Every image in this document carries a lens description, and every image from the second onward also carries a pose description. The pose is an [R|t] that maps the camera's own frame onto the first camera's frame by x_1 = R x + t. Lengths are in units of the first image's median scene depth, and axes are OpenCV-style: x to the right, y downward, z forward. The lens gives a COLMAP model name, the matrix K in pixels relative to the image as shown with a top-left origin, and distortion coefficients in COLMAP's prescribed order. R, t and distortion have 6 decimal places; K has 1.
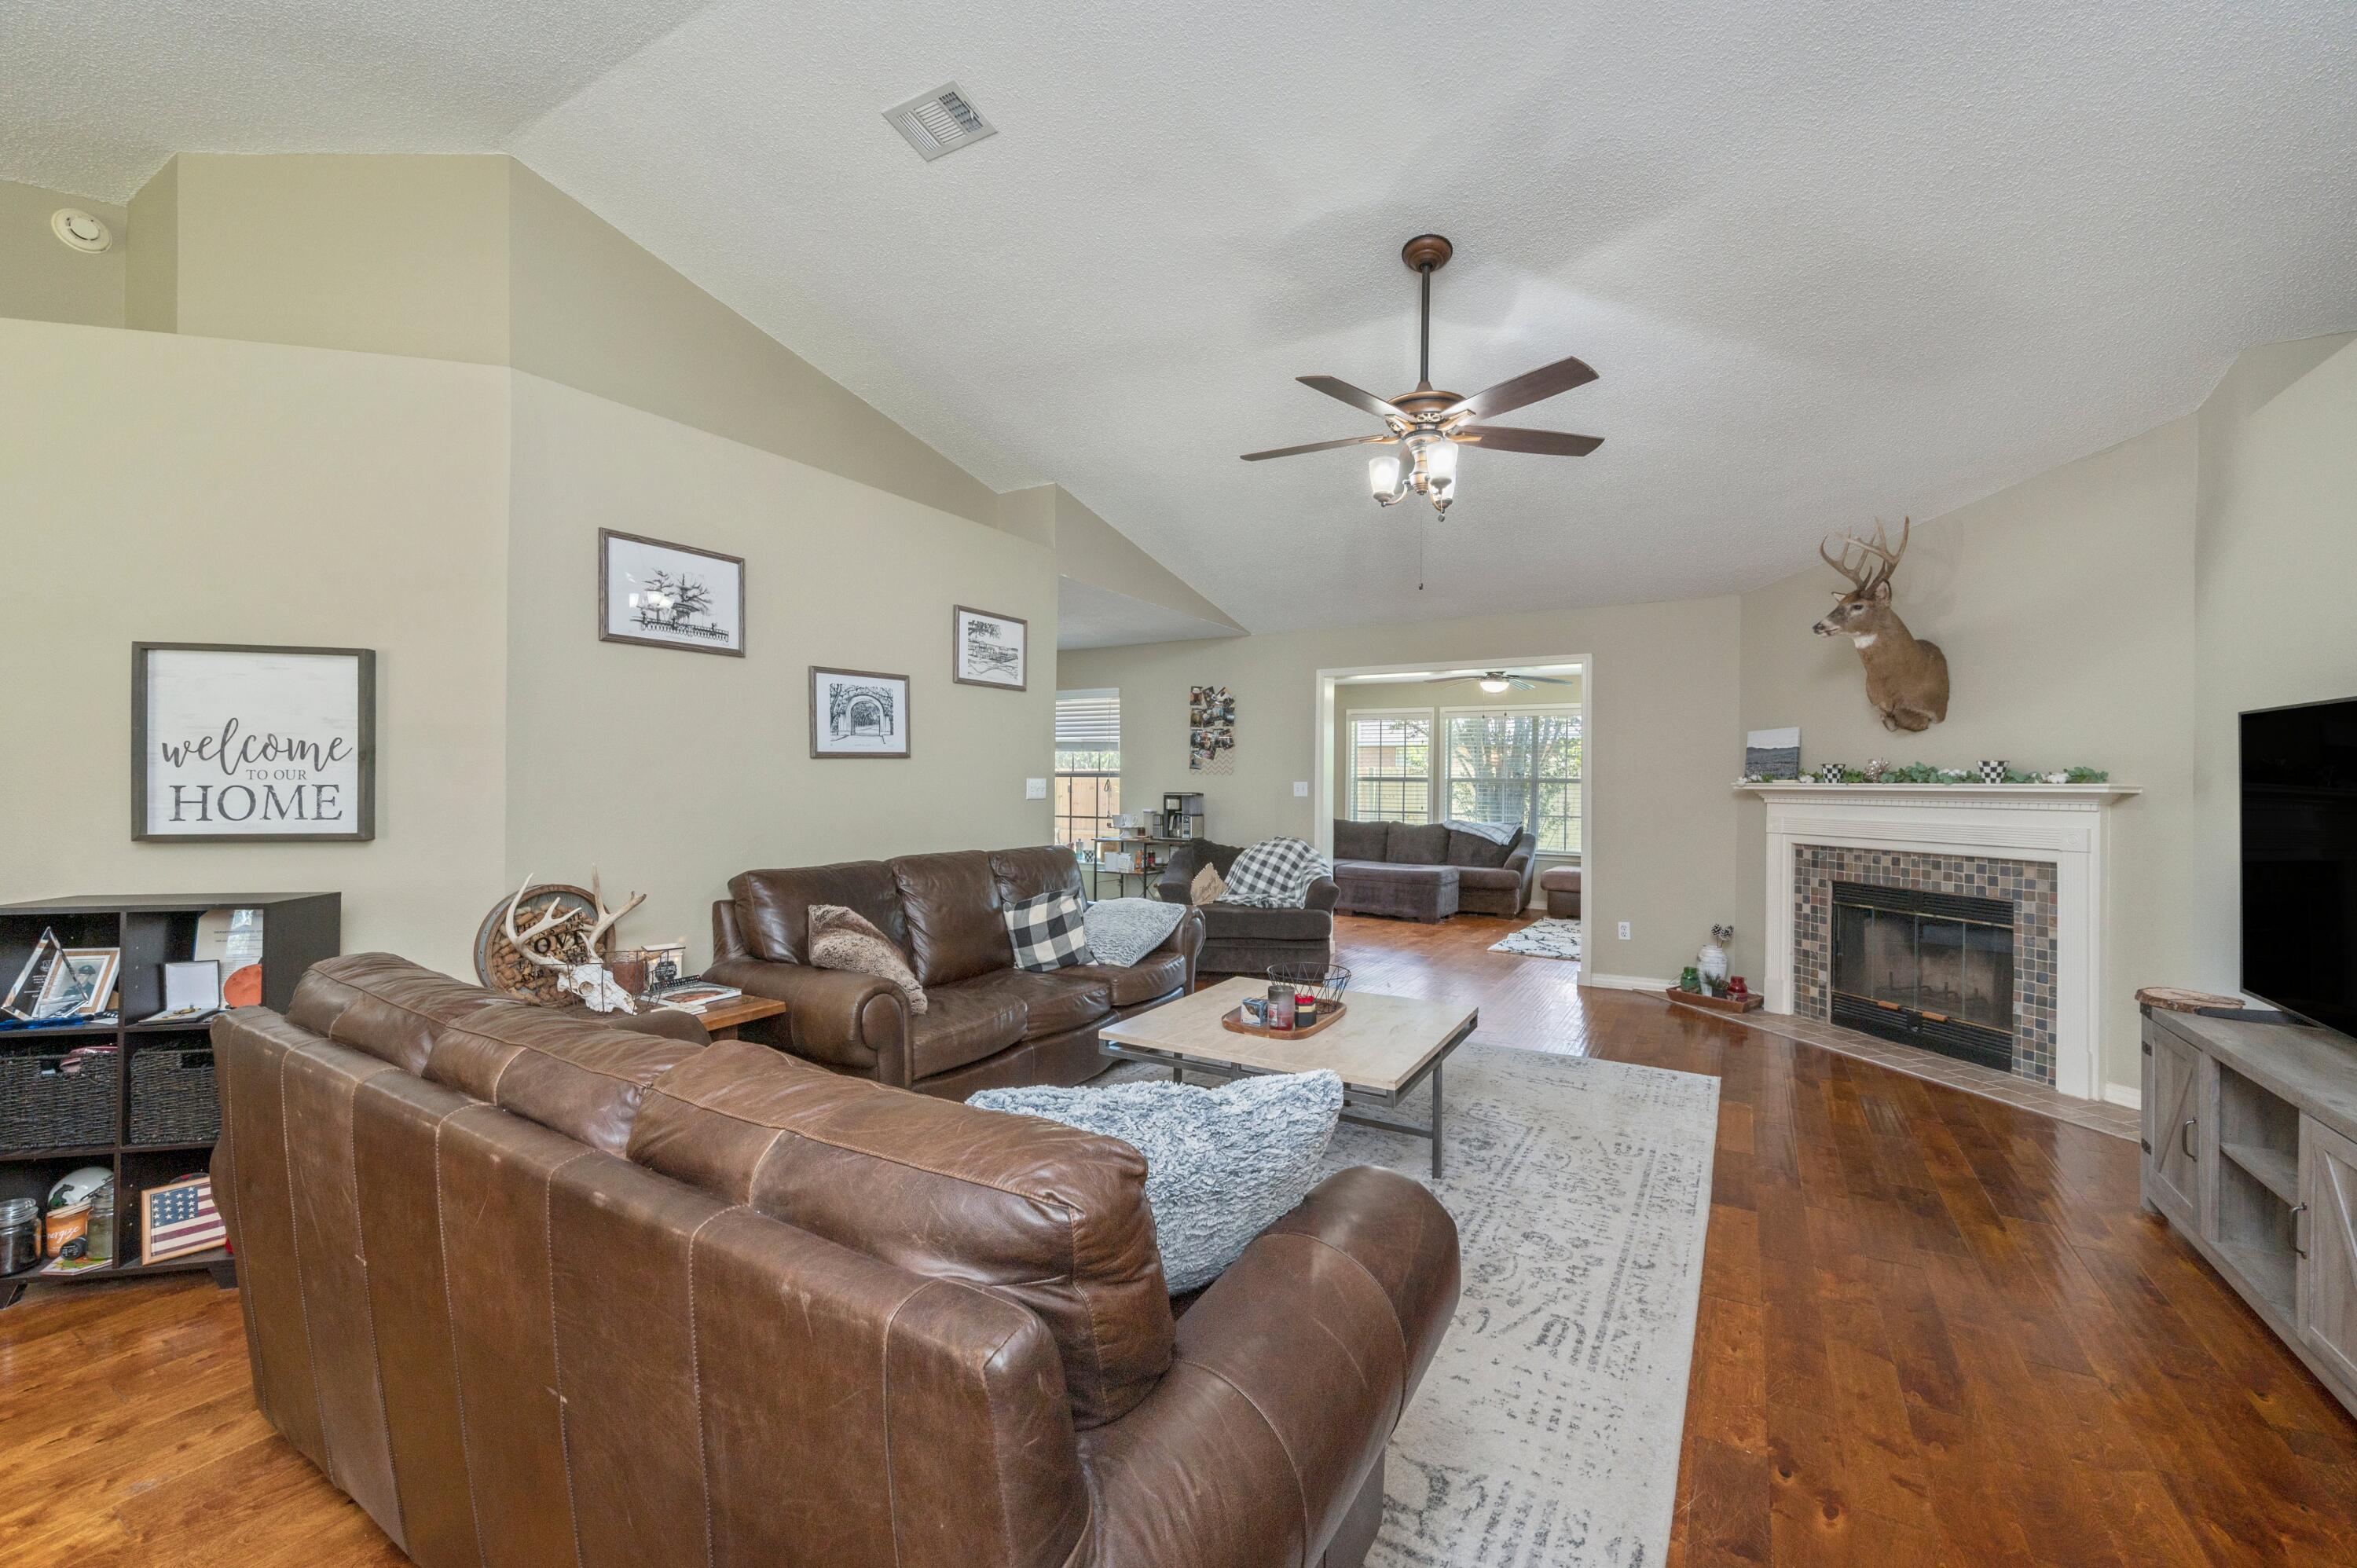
lens RADIAL K [[942.2, 0, 1192.6], [0, 942.2, 780.5], [0, 0, 1]] dist [-0.004509, 0.000217]
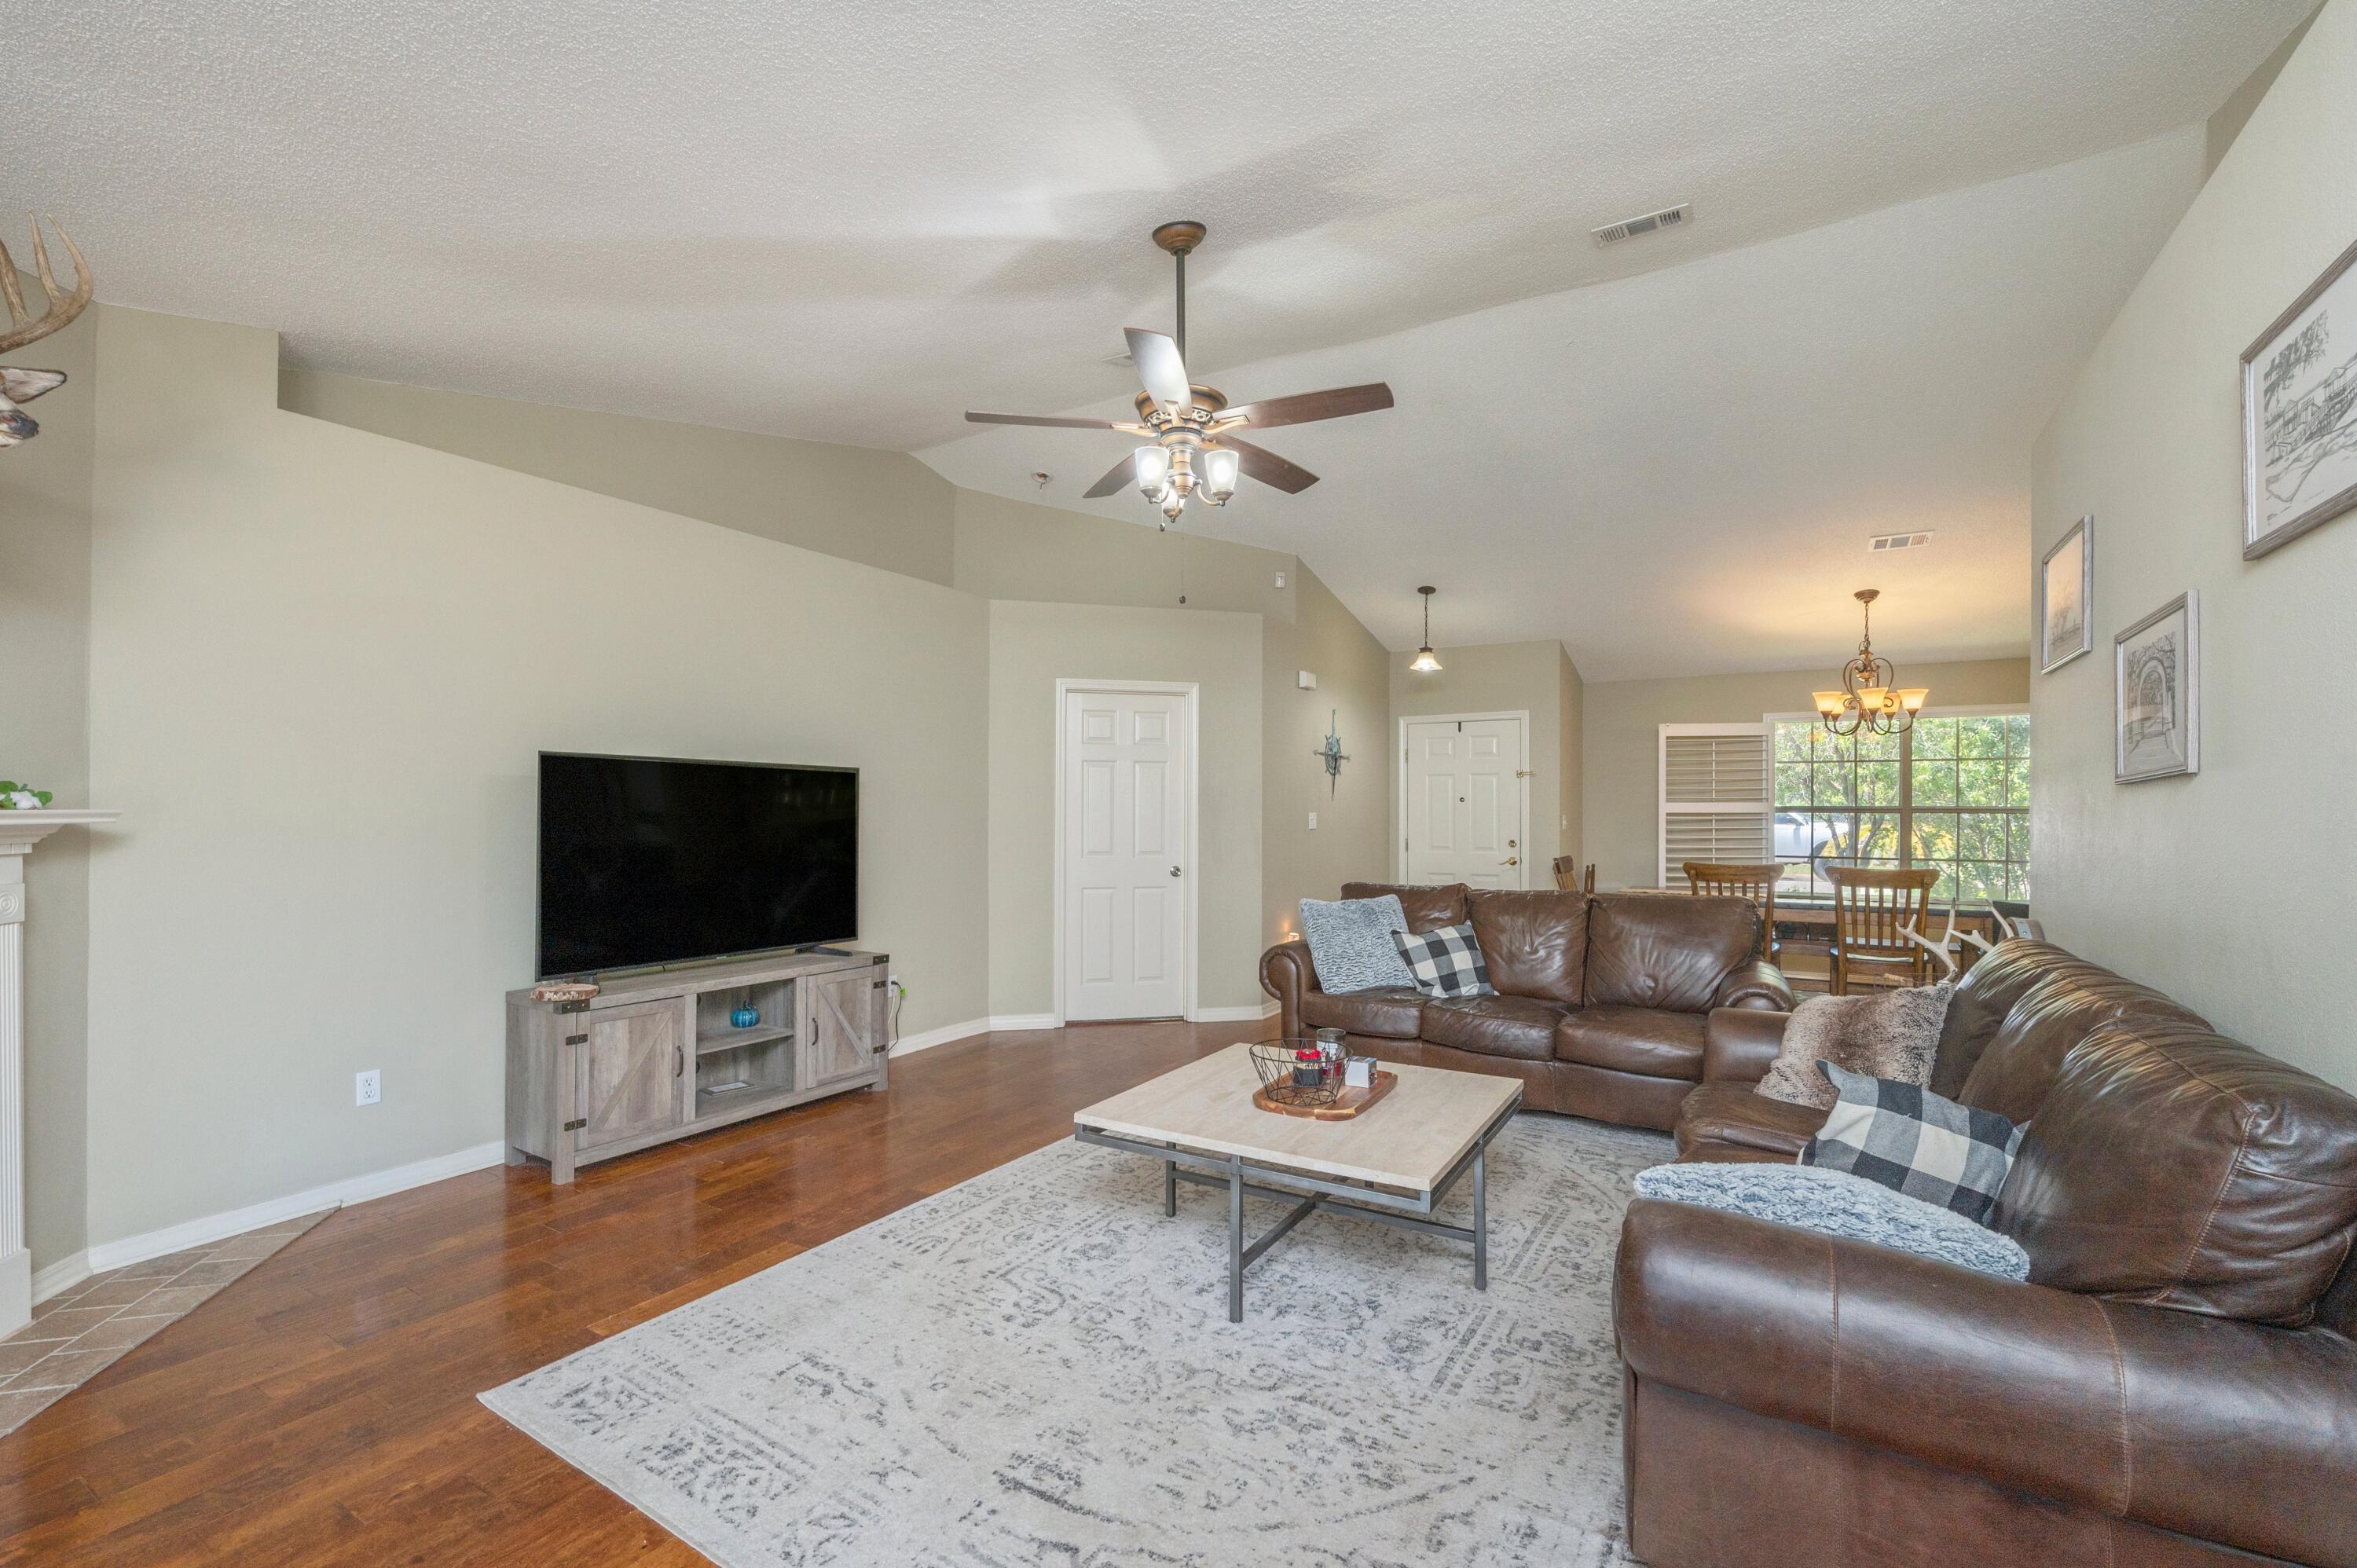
lens RADIAL K [[993.7, 0, 1181.7], [0, 993.7, 808.1], [0, 0, 1]] dist [-0.009539, 0.001175]
pose [[-0.999781, -0.009523, 0.018626, 0.151117], [-0.009539, 0.999954, -0.000808, -0.002267], [-0.018617, -0.000985, -0.999826, 1.314749]]
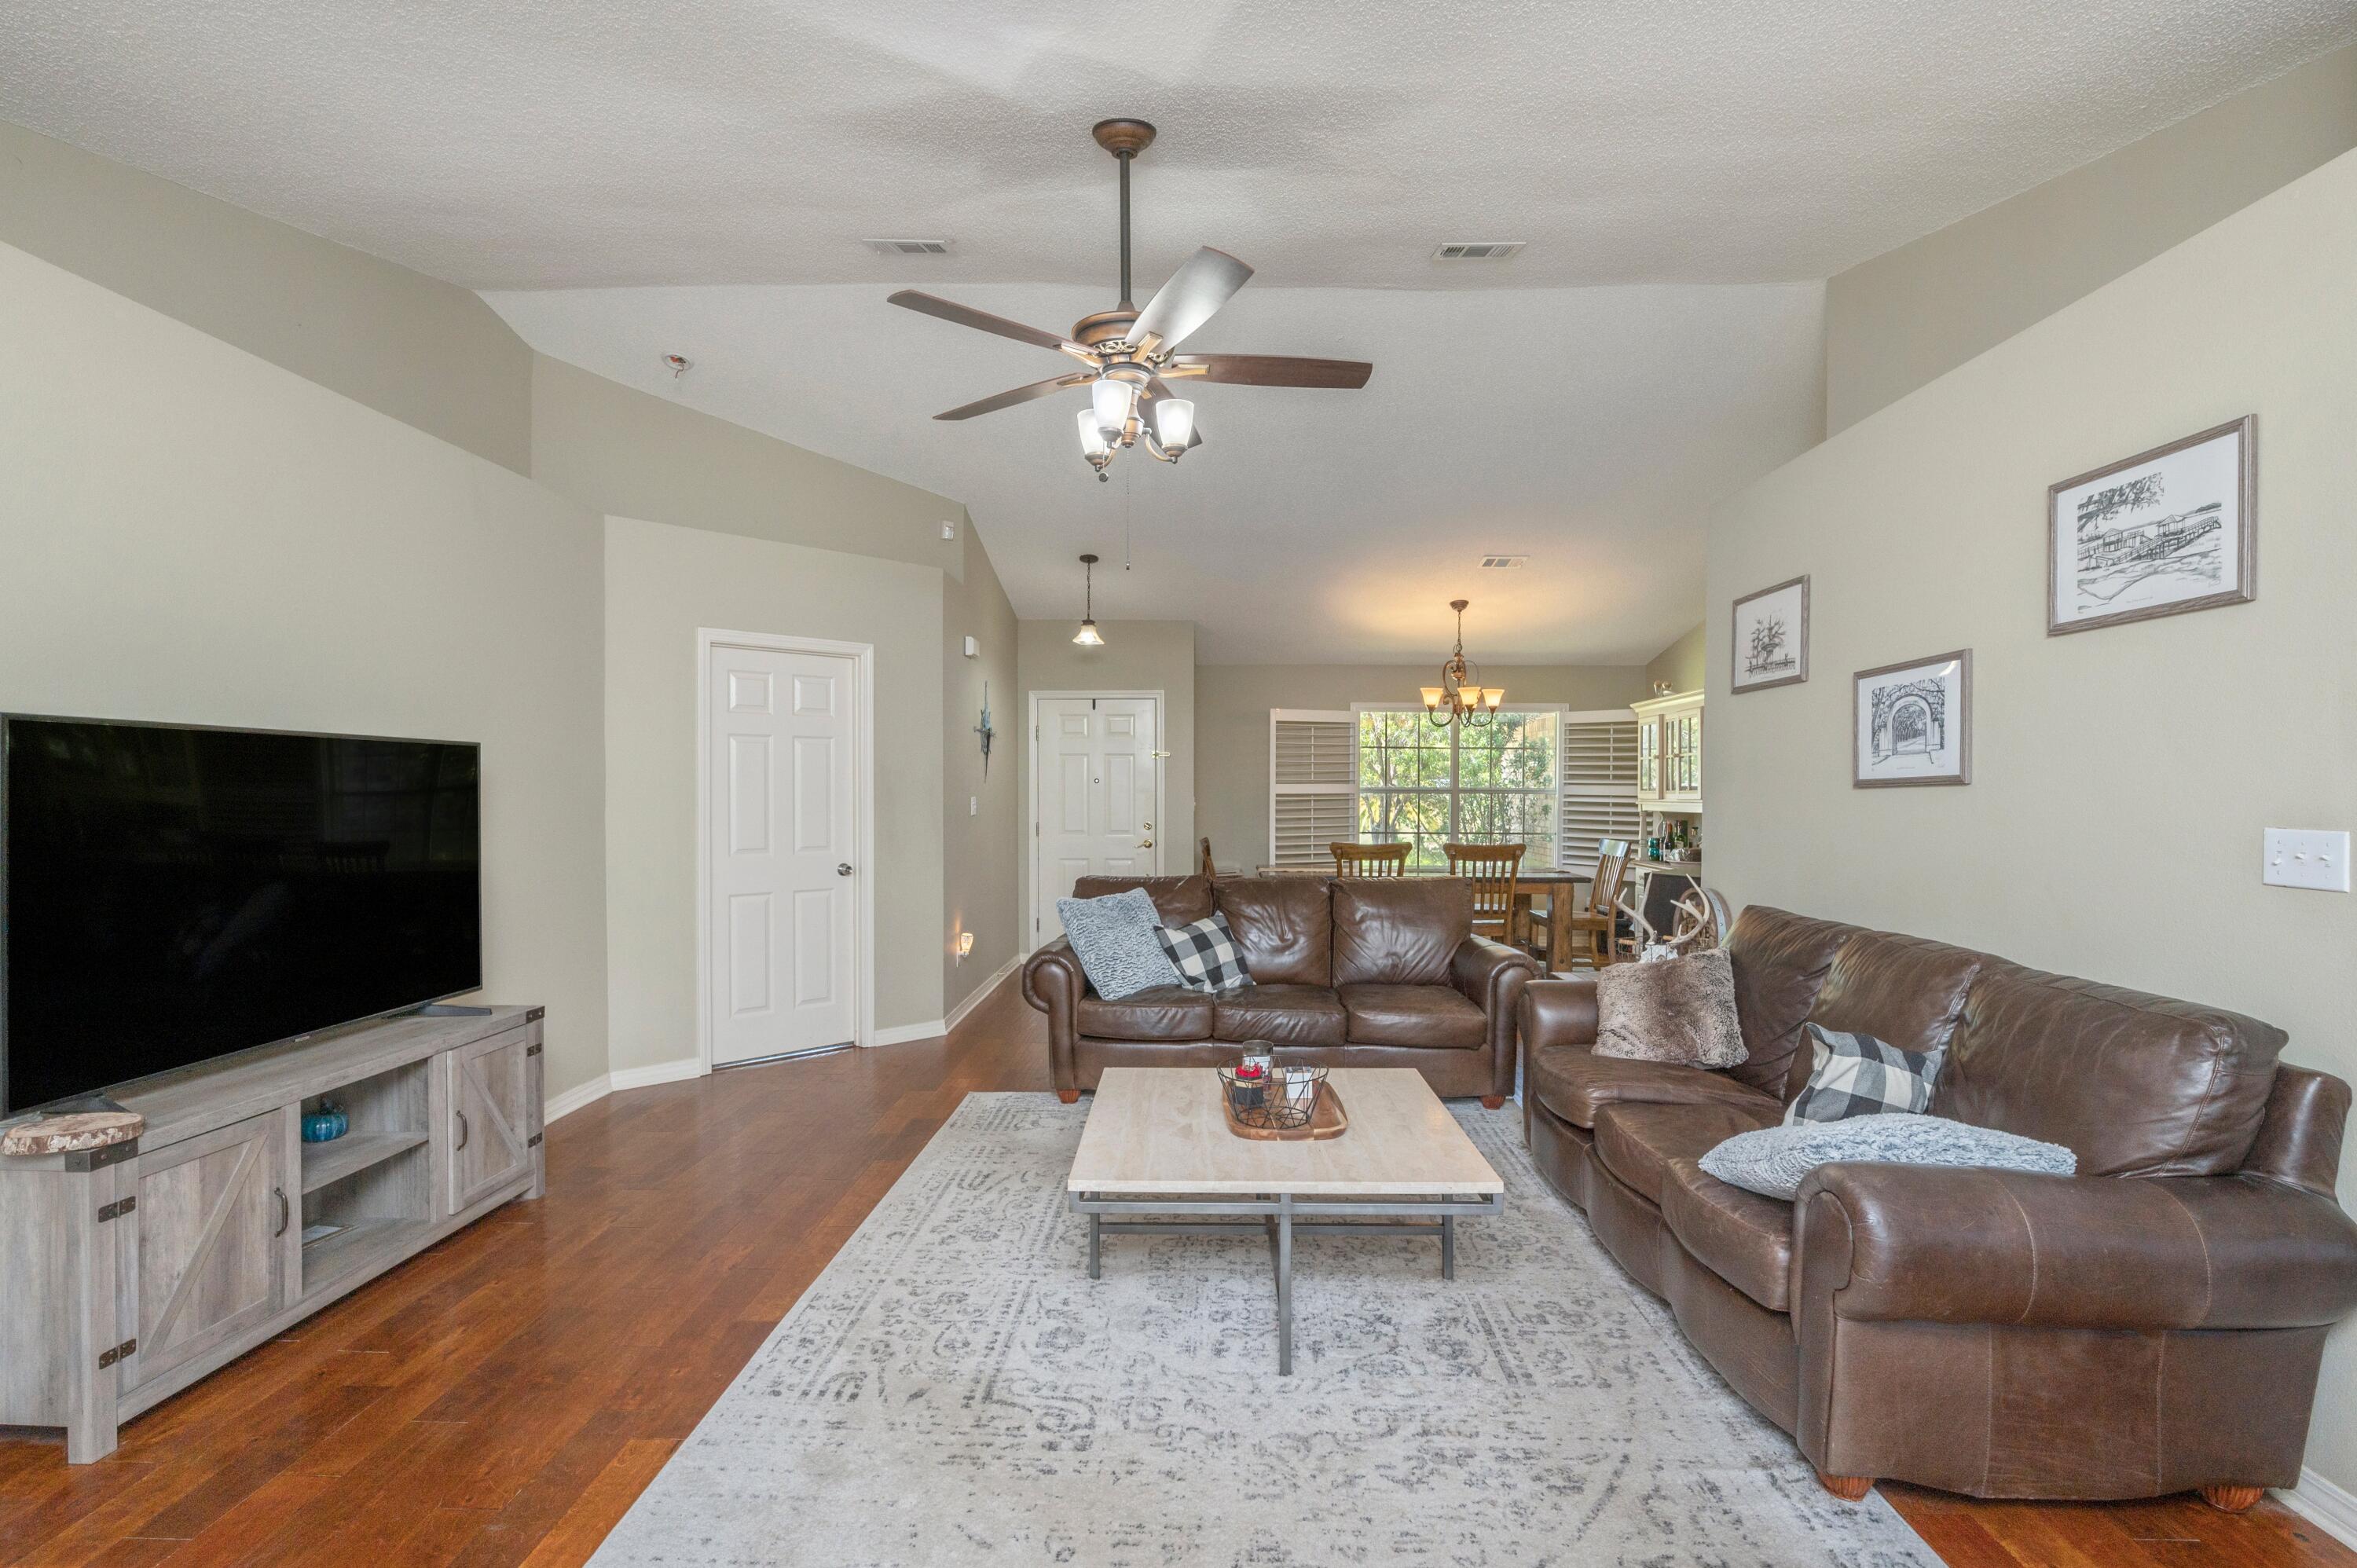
lens RADIAL K [[1073.4, 0, 1181.1], [0, 1073.4, 806.0], [0, 0, 1]] dist [-0.010498, 0.001732]
pose [[-0.877426, -0.000342, -0.479711, 0.424399], [-0.010494, 0.999774, 0.018482, -0.015257], [0.479597, 0.021250, -0.877232, 1.213040]]
